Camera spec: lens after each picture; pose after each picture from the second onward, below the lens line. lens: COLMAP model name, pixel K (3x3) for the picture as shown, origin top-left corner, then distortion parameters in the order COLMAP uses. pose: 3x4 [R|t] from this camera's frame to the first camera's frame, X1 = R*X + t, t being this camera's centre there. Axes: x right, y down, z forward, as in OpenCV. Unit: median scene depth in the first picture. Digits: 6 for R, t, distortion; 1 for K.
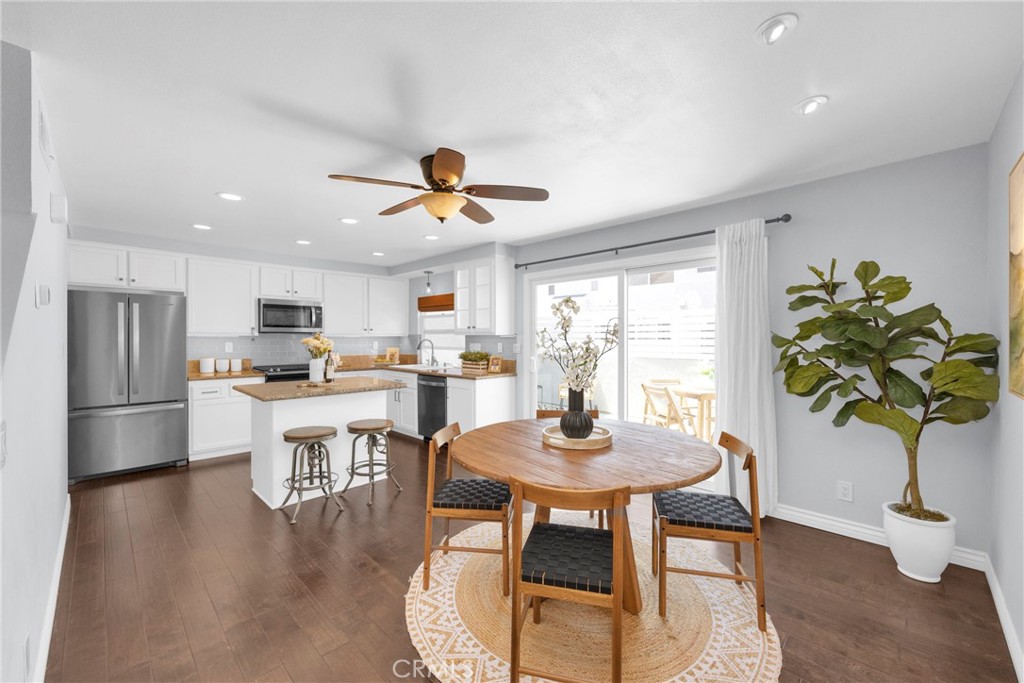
lens RADIAL K [[404.7, 0, 512.0], [0, 404.7, 341.5], [0, 0, 1]] dist [-0.008469, 0.000267]
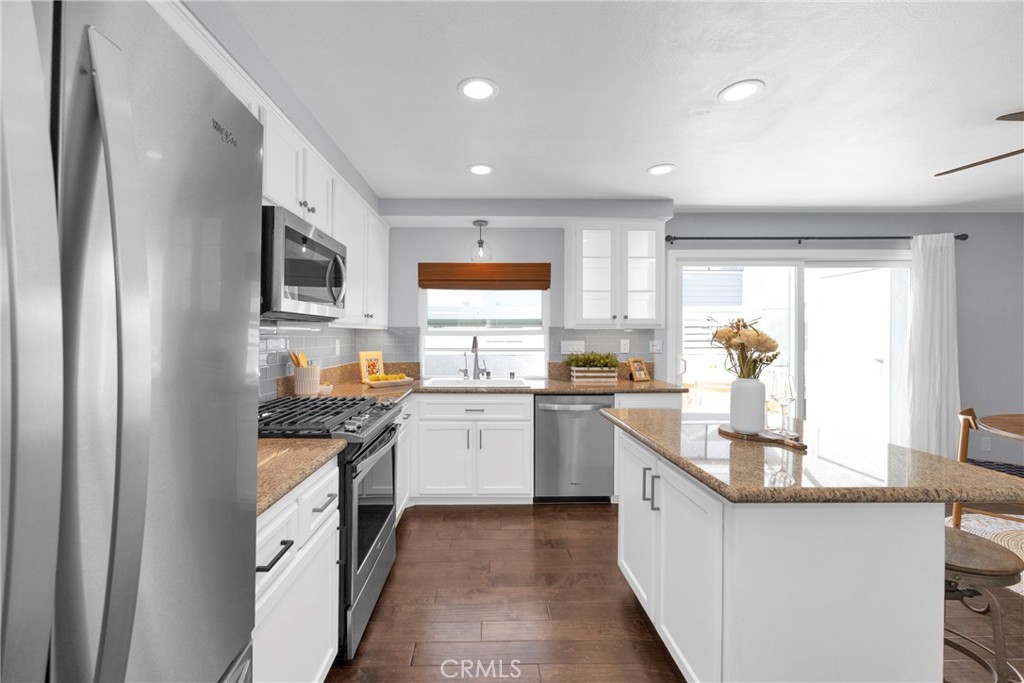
lens RADIAL K [[409.2, 0, 511.5], [0, 409.2, 336.8], [0, 0, 1]] dist [-0.003464, -0.000139]
pose [[0.713322, -0.004409, 0.700823, -0.684437], [0.006367, 0.999980, -0.000189, -0.002826], [-0.700808, 0.004597, 0.713336, 0.612386]]
